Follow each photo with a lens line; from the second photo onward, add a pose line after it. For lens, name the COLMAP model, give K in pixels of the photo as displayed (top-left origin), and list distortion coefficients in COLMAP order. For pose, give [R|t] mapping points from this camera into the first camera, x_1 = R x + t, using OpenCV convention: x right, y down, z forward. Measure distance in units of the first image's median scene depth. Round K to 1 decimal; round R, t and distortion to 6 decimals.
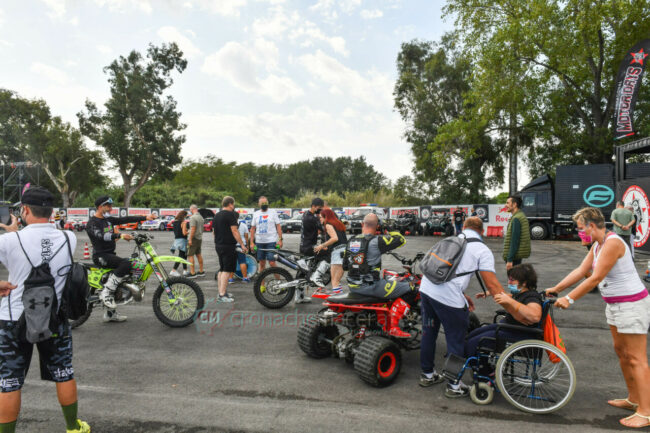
lens RADIAL K [[422.0, 0, 319.8], [0, 422.0, 217.0], [0, 0, 1]] dist [-0.001088, 0.000172]
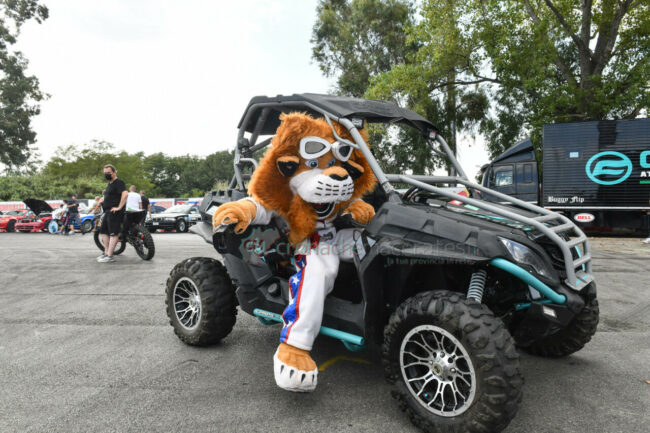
lens RADIAL K [[422.0, 0, 326.6], [0, 422.0, 216.3], [0, 0, 1]] dist [-0.001088, 0.000172]
pose [[0.984905, -0.011701, 0.172702, 0.070331], [0.011314, 0.999931, 0.003228, 0.011723], [-0.172728, -0.001225, 0.984969, 0.268200]]
